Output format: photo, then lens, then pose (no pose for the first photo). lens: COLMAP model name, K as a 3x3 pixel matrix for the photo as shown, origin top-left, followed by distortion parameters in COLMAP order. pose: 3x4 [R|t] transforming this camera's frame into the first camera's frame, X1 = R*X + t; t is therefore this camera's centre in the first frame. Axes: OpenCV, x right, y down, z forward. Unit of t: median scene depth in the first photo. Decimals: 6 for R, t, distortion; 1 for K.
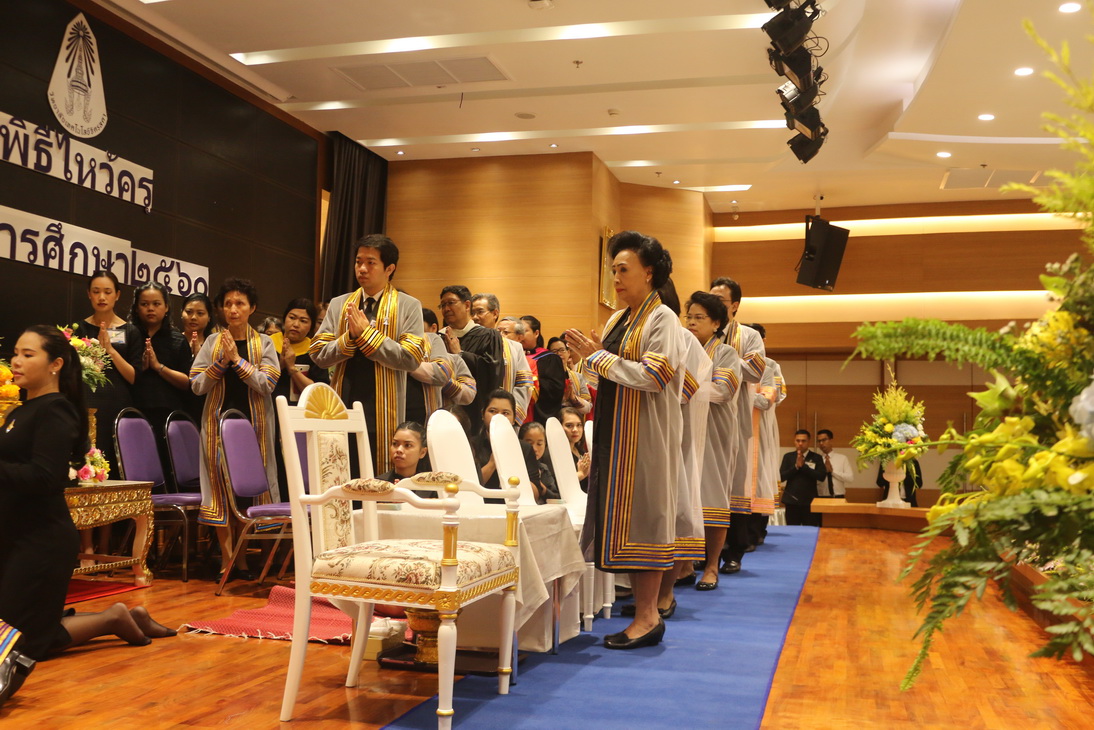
lens RADIAL K [[1140.1, 0, 547.0], [0, 1140.1, 365.0], [0, 0, 1]] dist [-0.065337, 0.022593]
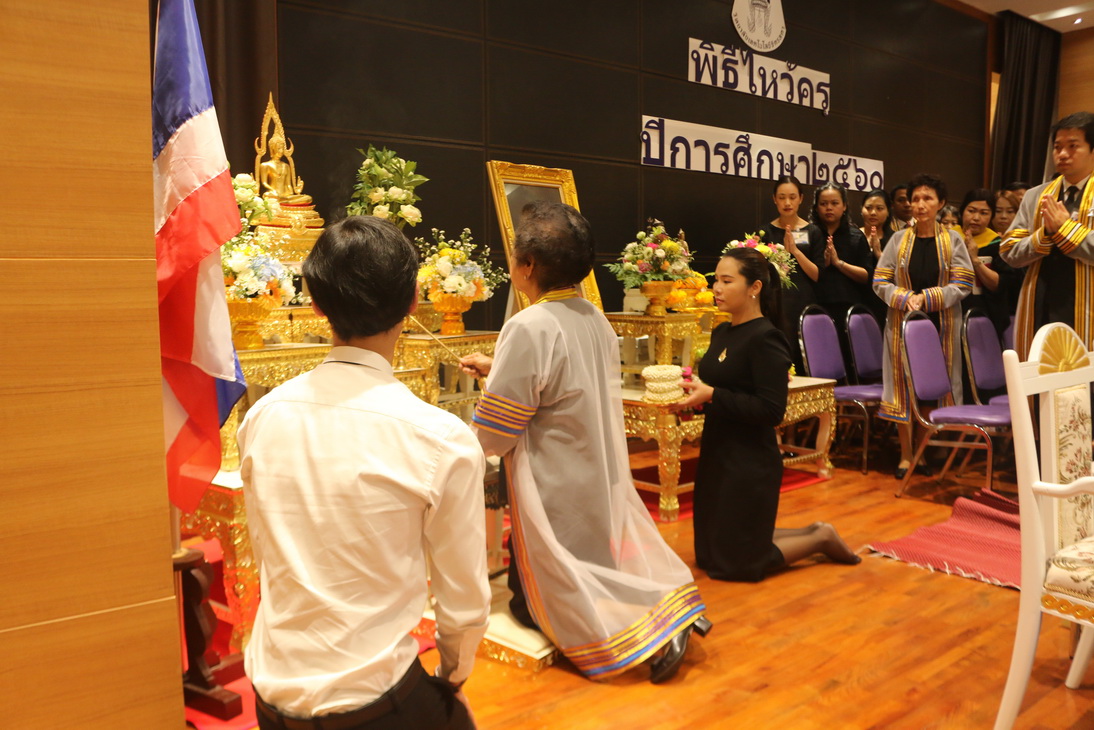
lens RADIAL K [[837.0, 0, 547.0], [0, 837.0, 365.0], [0, 0, 1]] dist [-0.139463, 0.090819]
pose [[0.788289, 0.050370, -0.613241, -0.086606], [0.052681, 0.987459, 0.148825, -0.034280], [0.613046, -0.149623, 0.775749, 0.232259]]
